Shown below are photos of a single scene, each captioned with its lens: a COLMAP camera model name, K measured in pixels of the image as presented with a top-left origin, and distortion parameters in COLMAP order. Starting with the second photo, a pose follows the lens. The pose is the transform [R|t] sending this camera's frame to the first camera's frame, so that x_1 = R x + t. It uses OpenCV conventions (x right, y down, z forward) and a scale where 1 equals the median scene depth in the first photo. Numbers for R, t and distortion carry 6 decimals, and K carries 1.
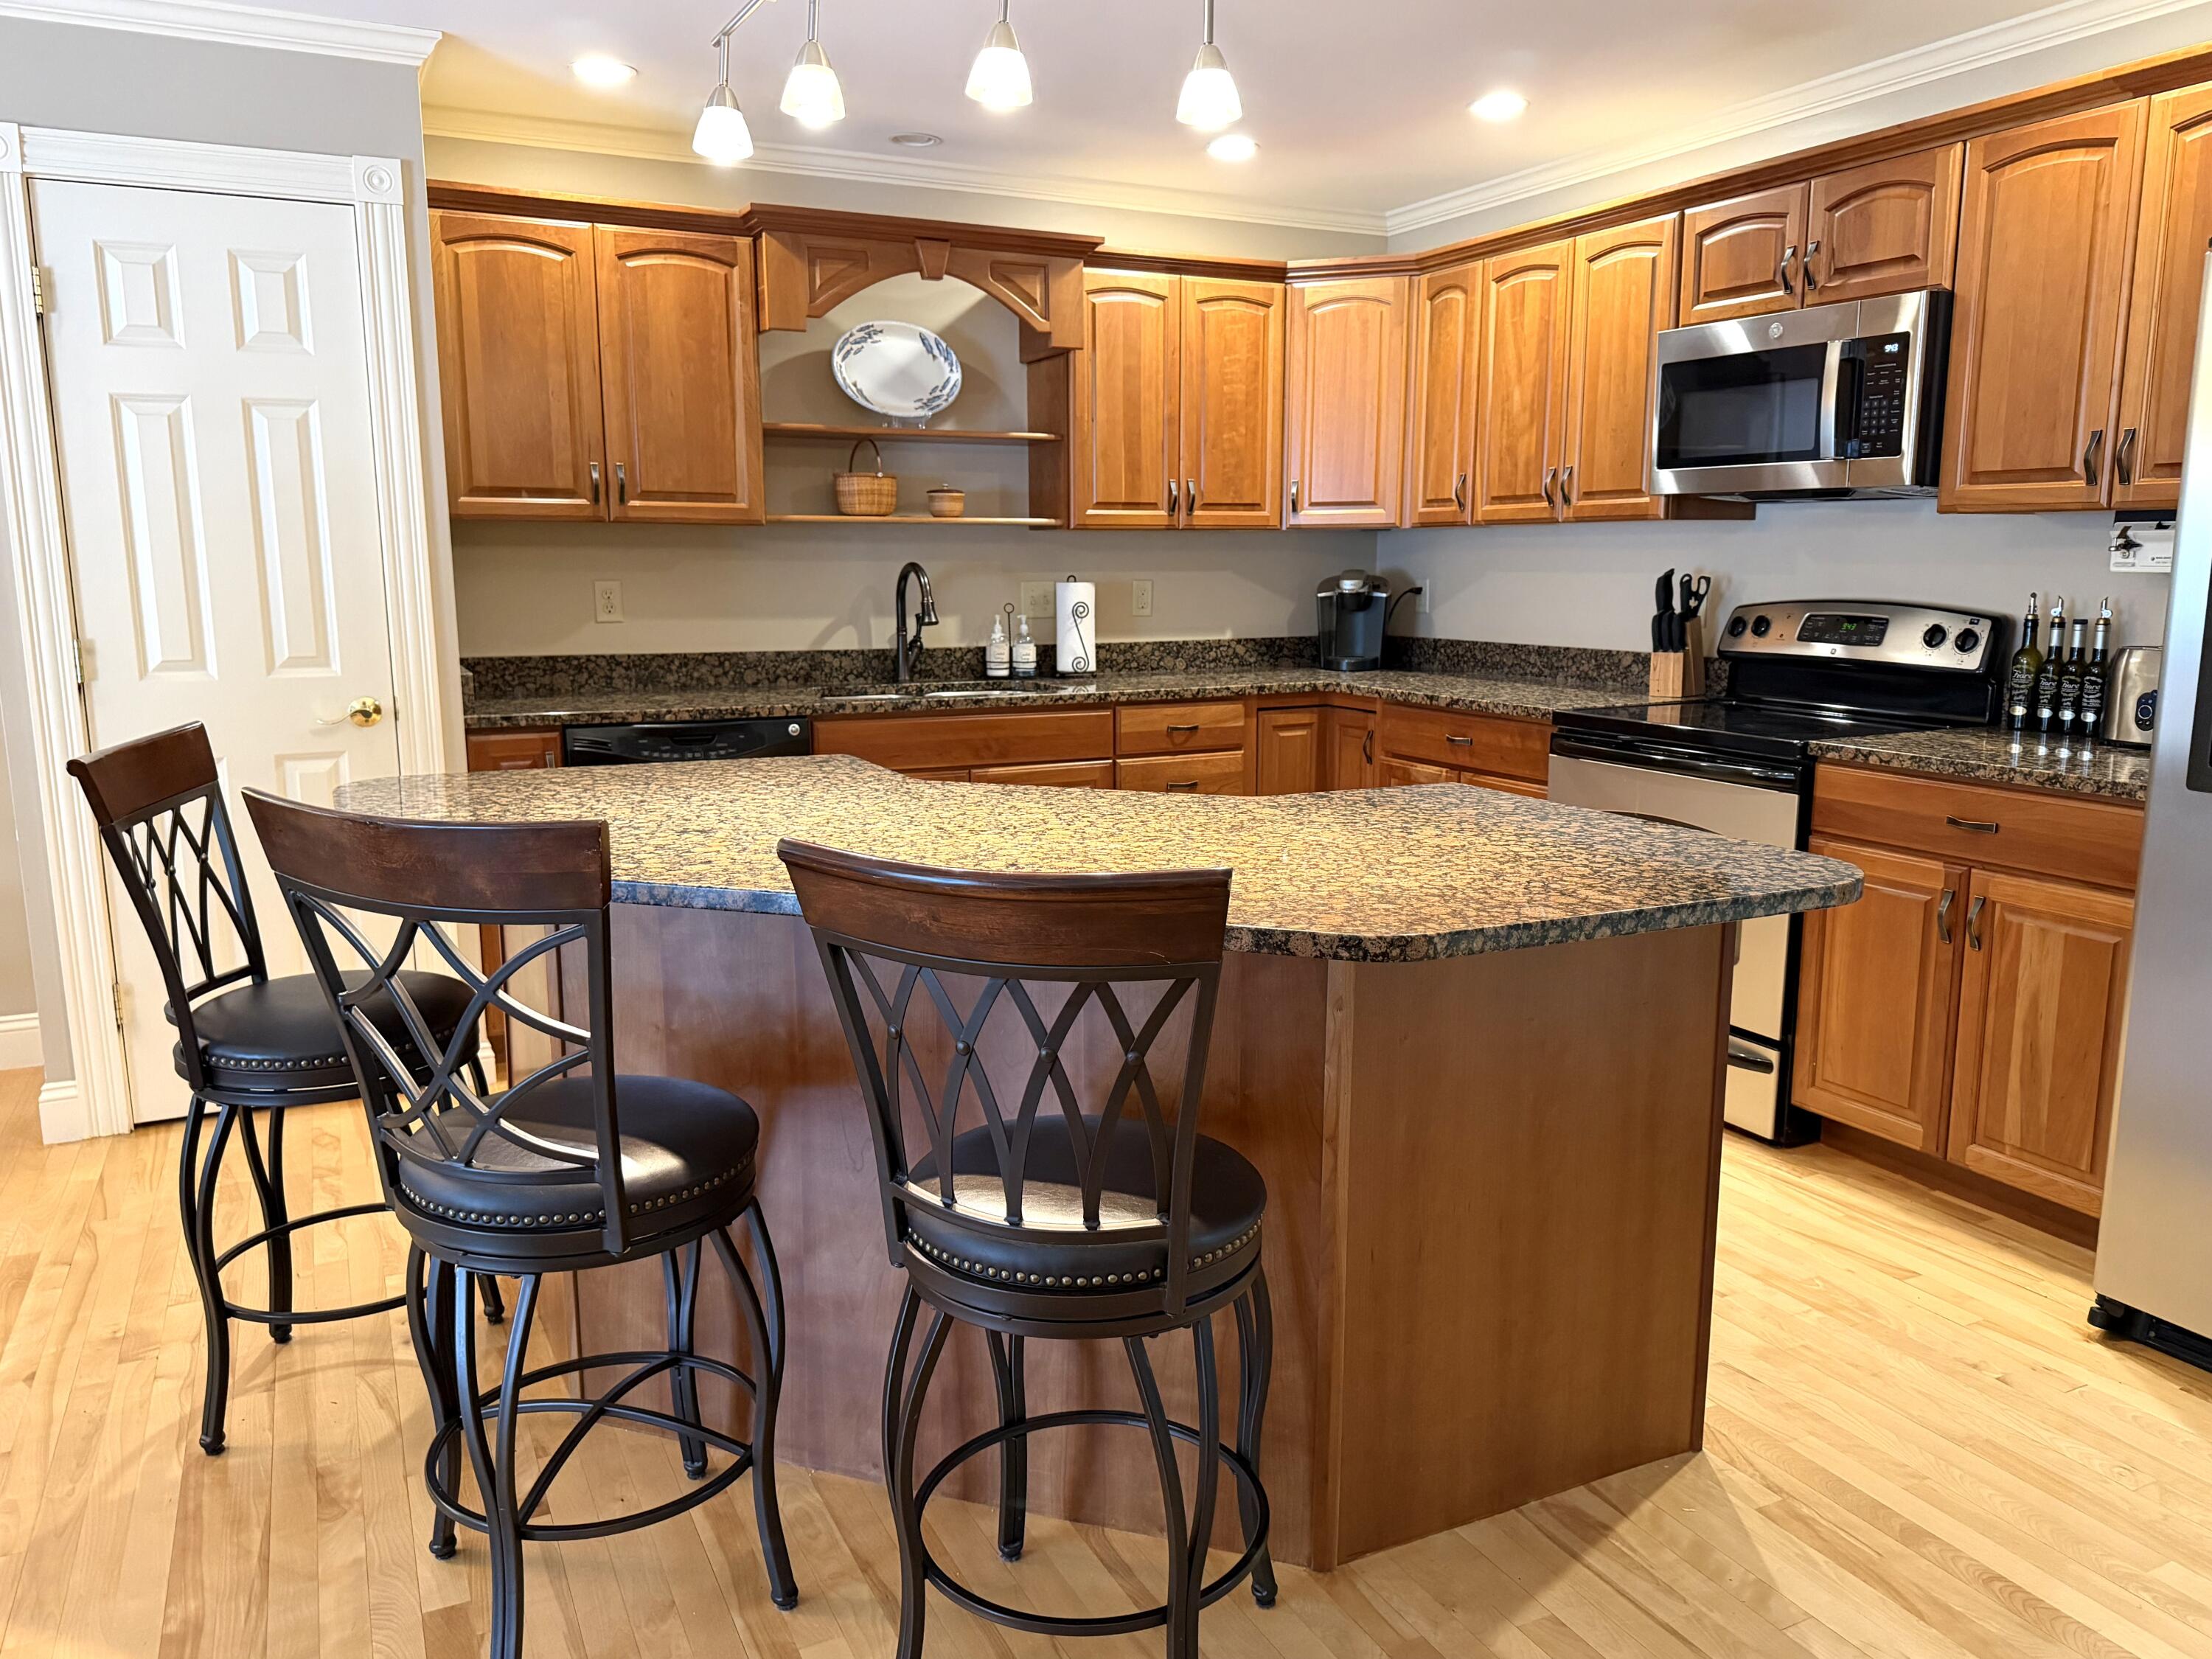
lens RADIAL K [[1584.3, 0, 1103.5], [0, 1584.3, 819.4], [0, 0, 1]] dist [0.142556, -0.242268]
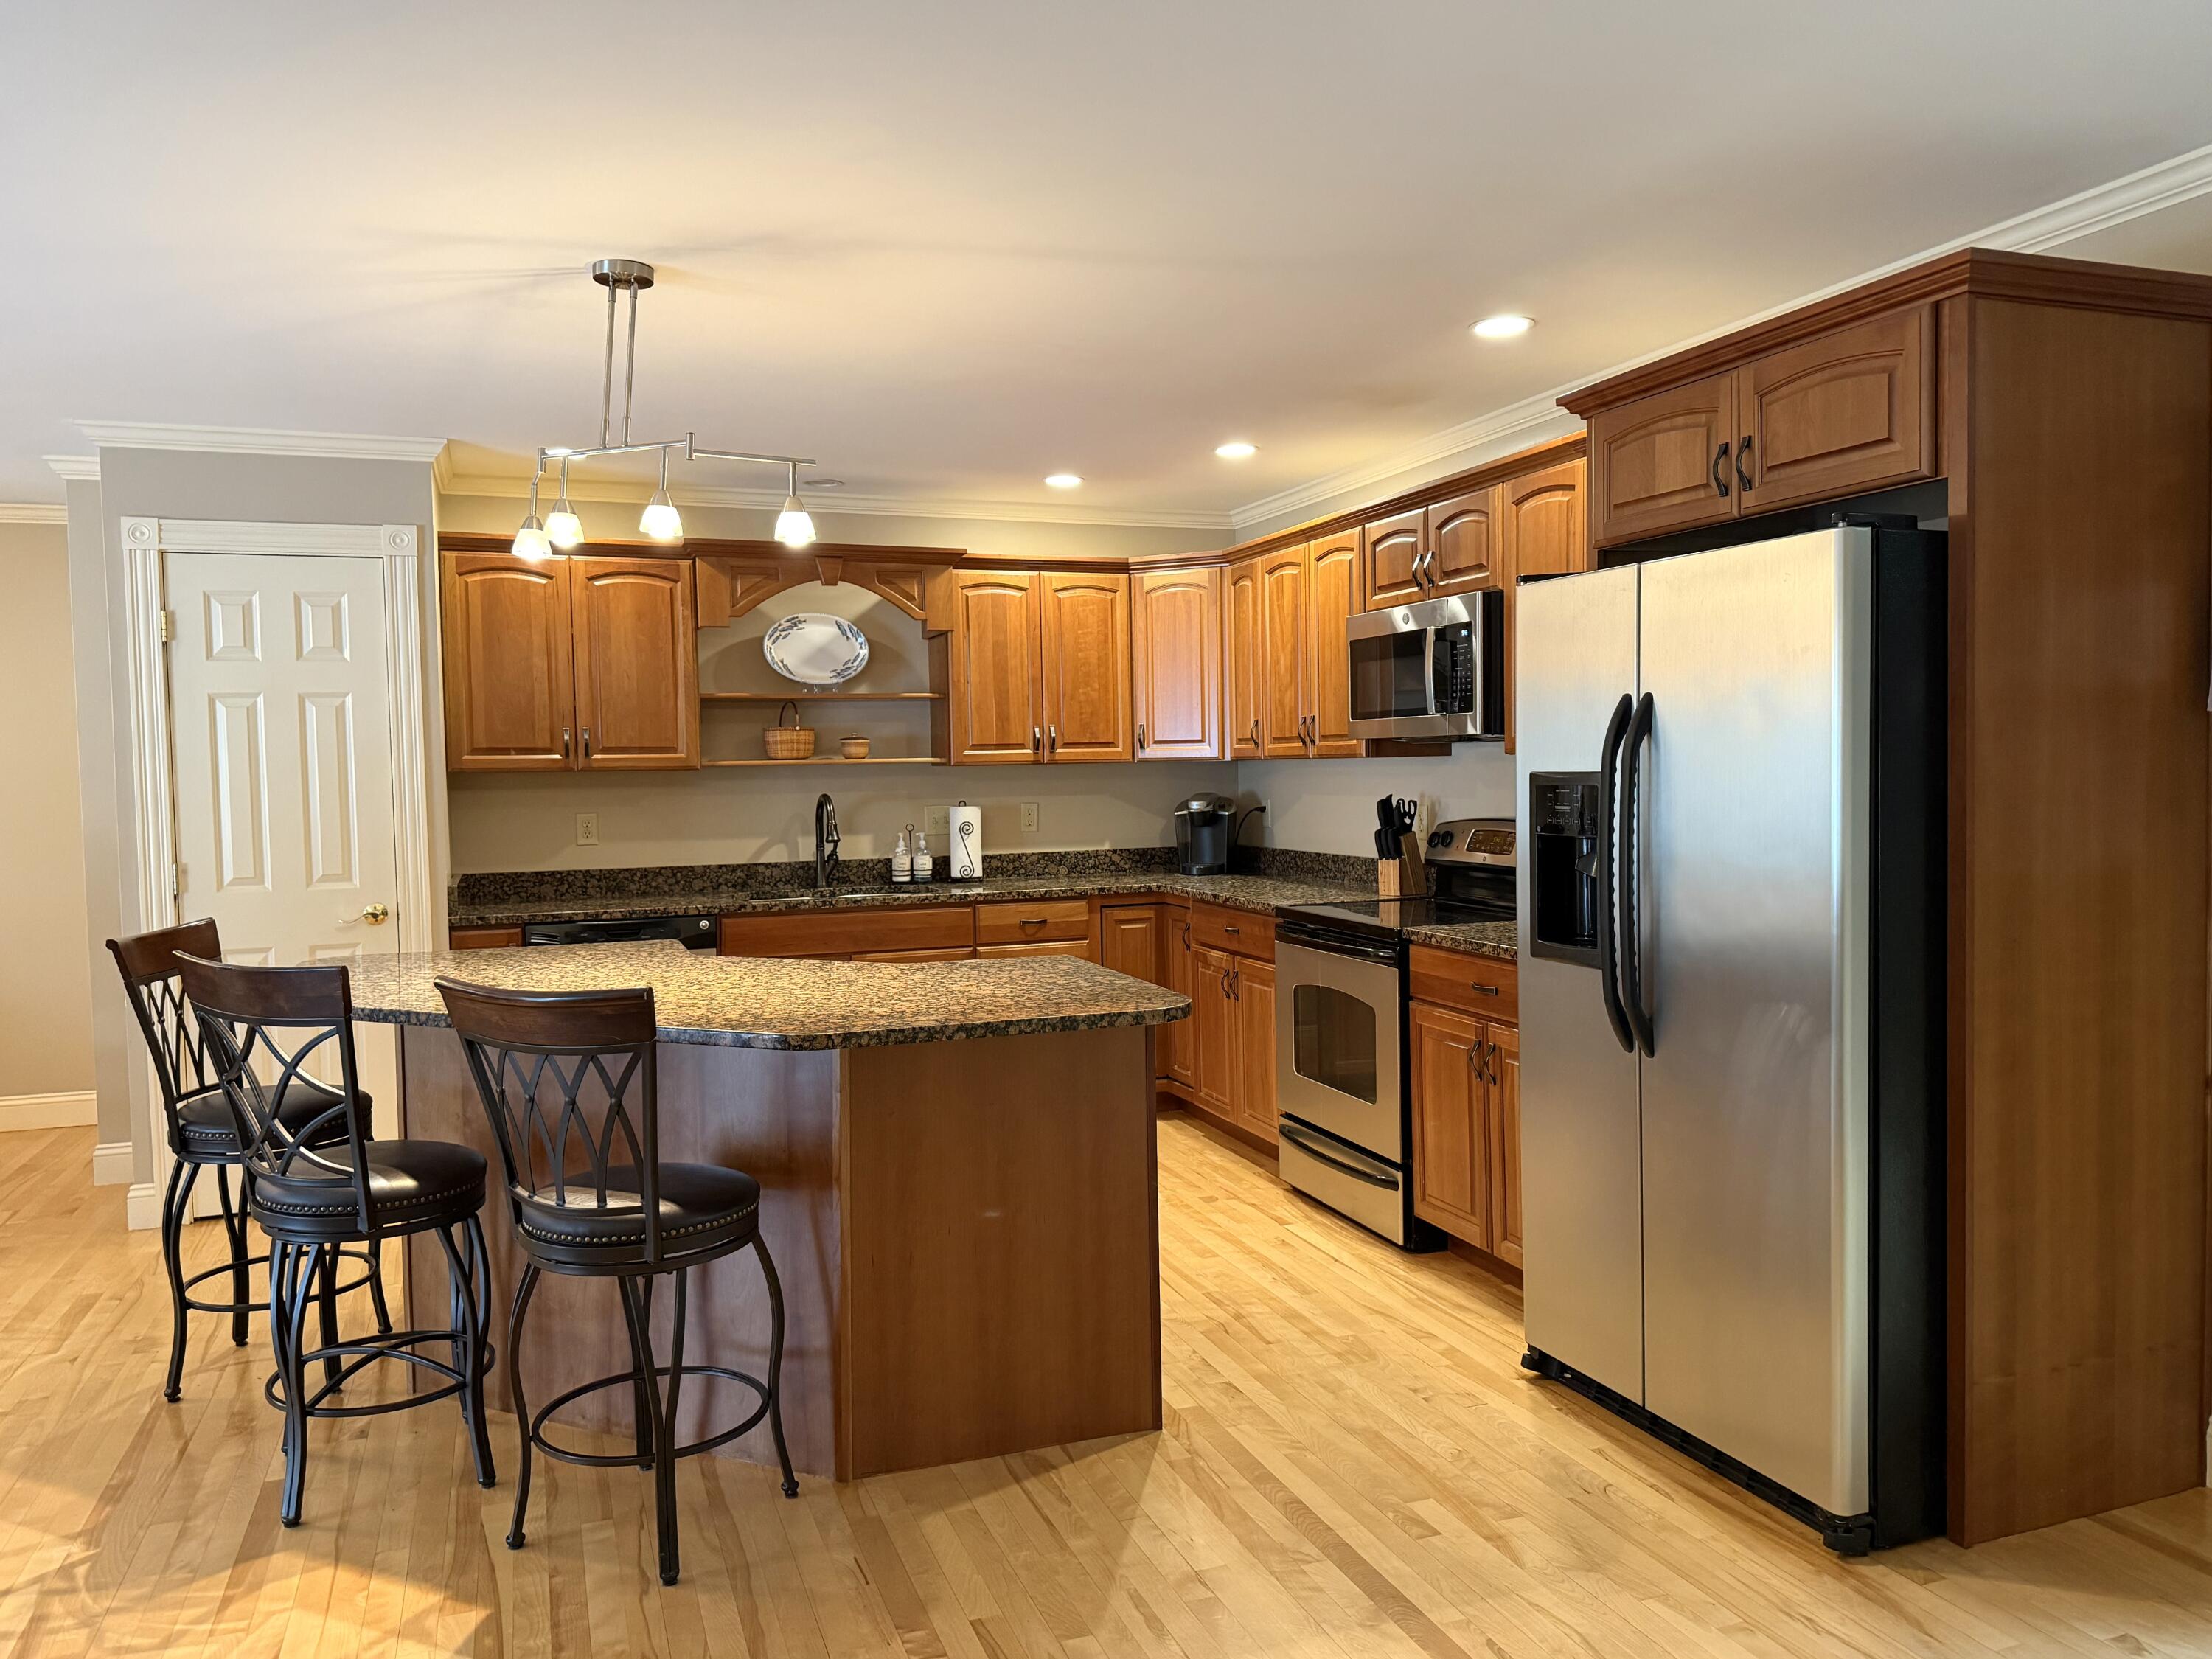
lens RADIAL K [[1584.3, 0, 1103.5], [0, 1584.3, 819.4], [0, 0, 1]] dist [0.142556, -0.242268]
pose [[0.993484, -0.012811, -0.113254, 0.248149], [-0.001981, 0.991572, -0.129544, 0.023886], [0.113959, 0.128924, 0.985085, -0.230575]]
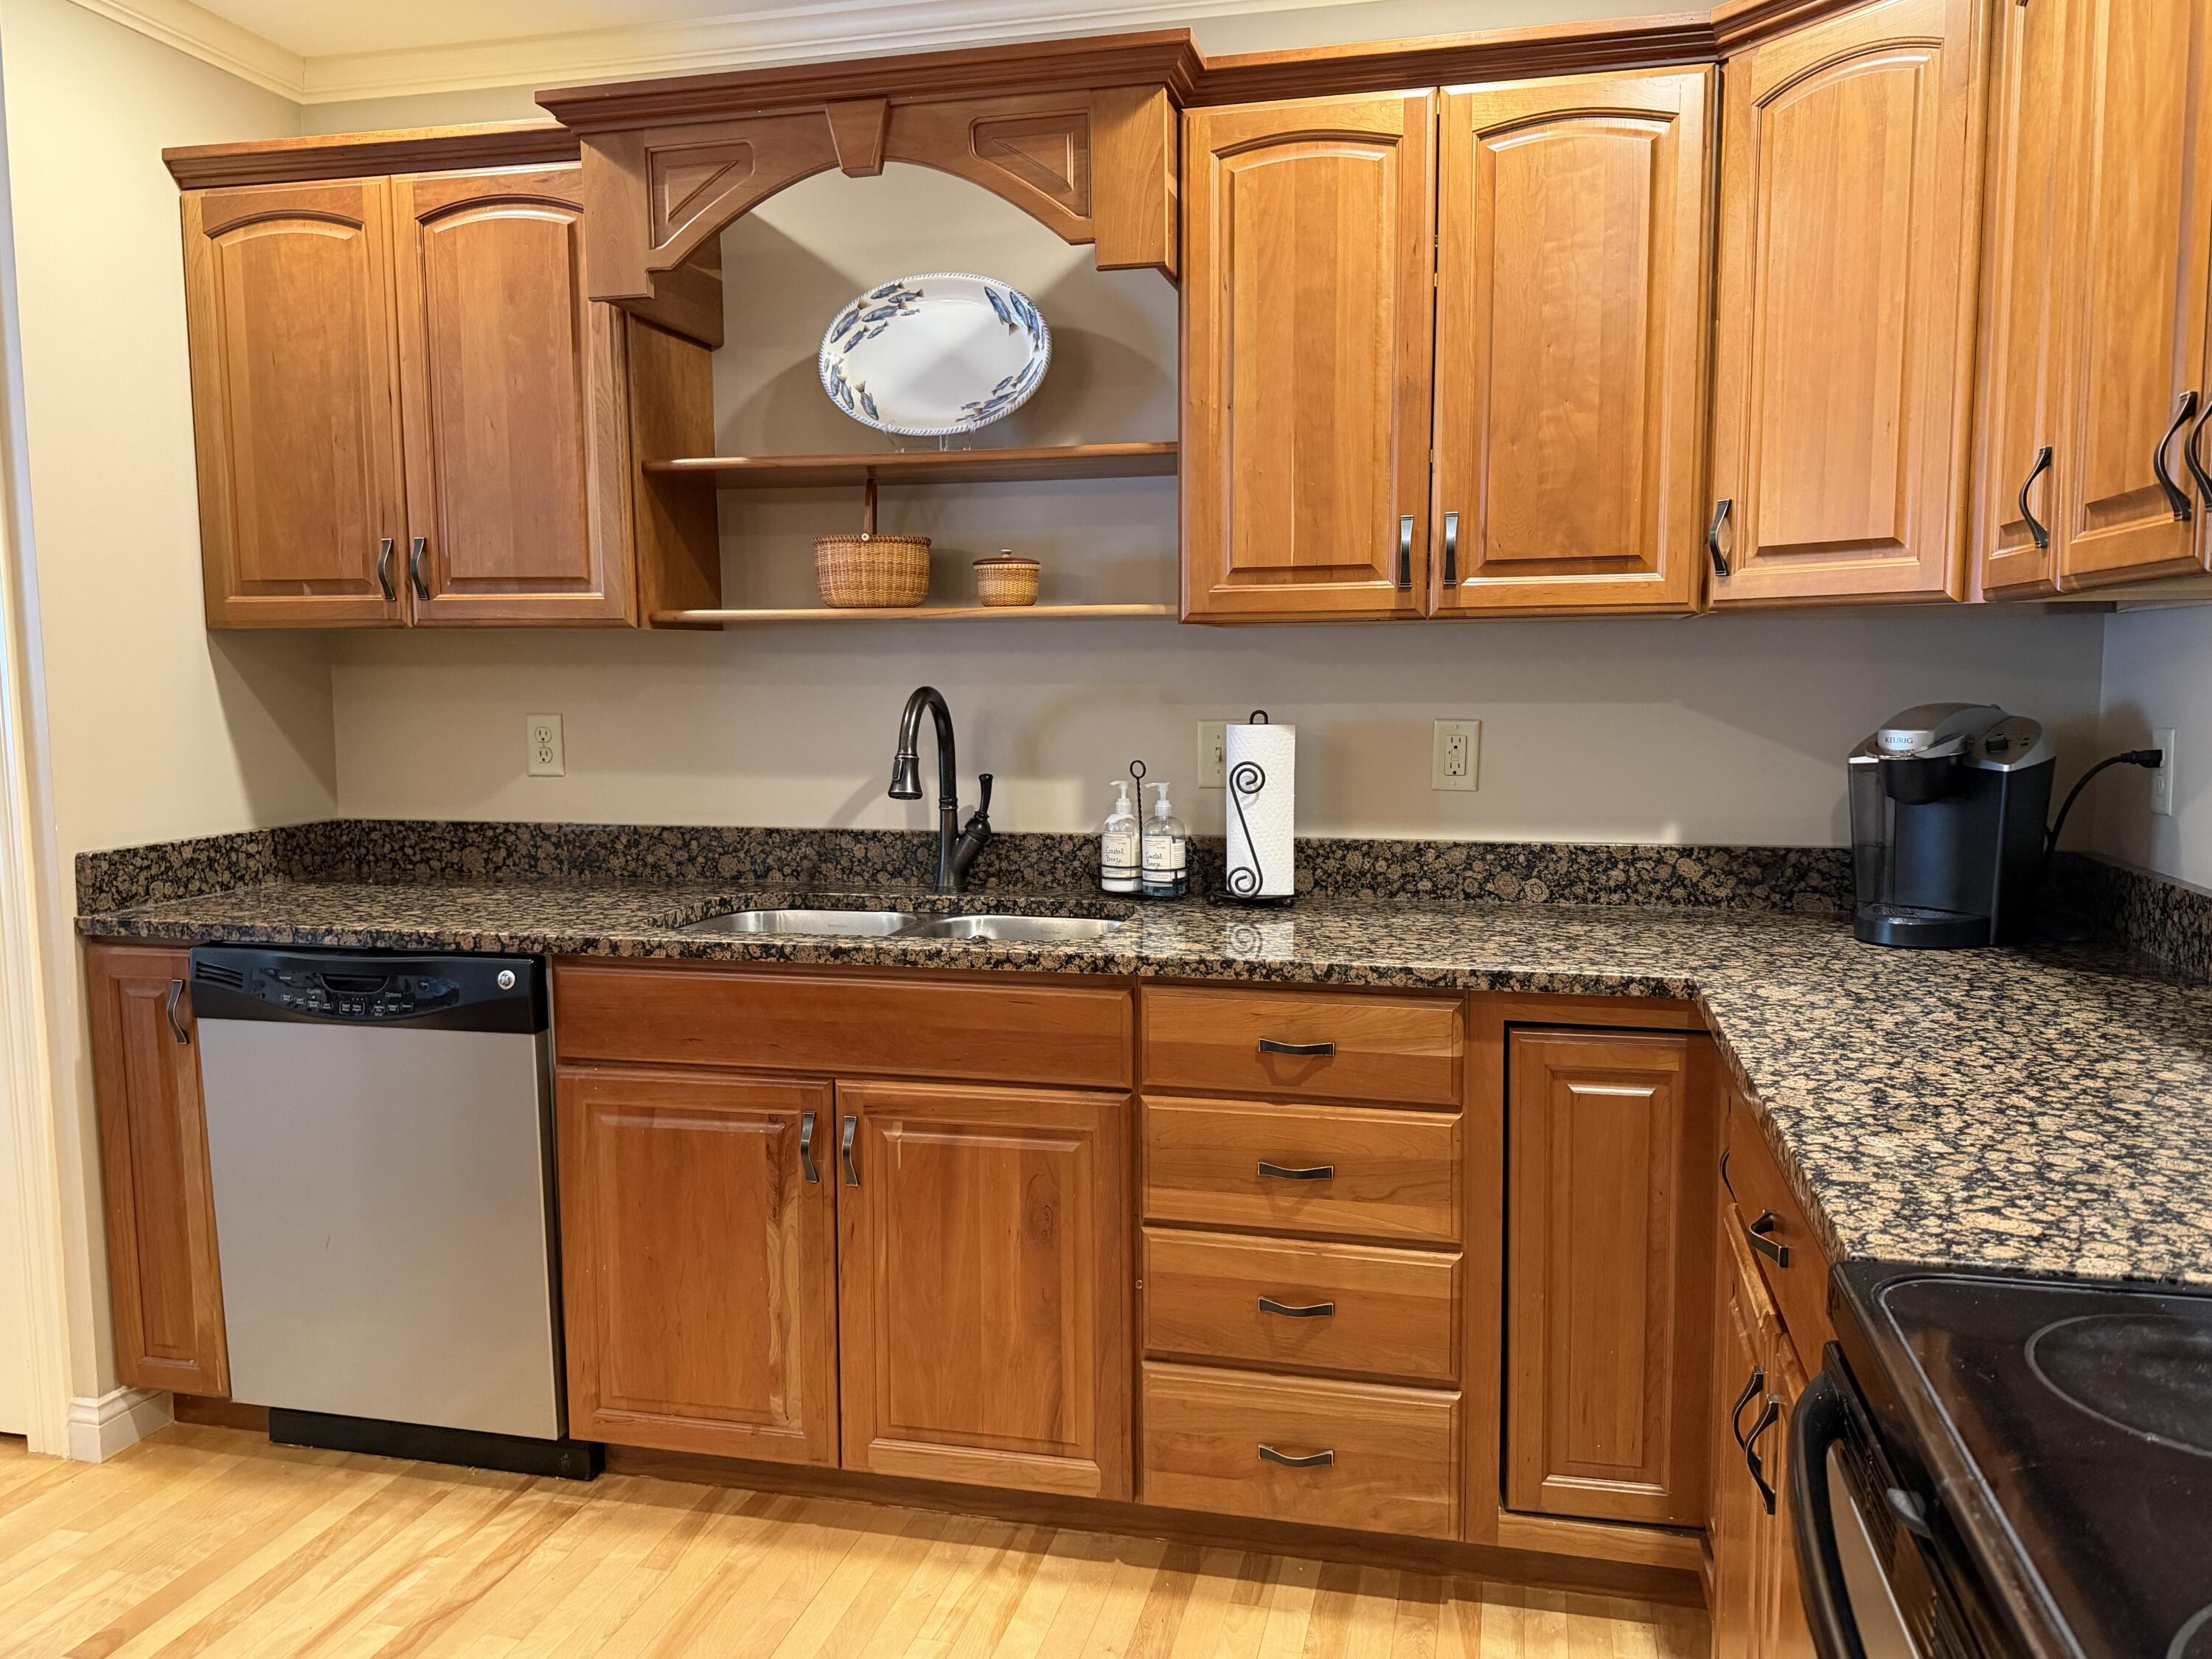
lens RADIAL K [[1660.2, 0, 1113.1], [0, 1660.2, 830.6], [0, 0, 1]] dist [0.113099, -0.137633]
pose [[0.759997, 0.060636, -0.647092, 0.319106], [-0.101563, 0.994487, -0.026096, -0.102233], [0.641942, 0.085554, 0.761965, 0.598525]]
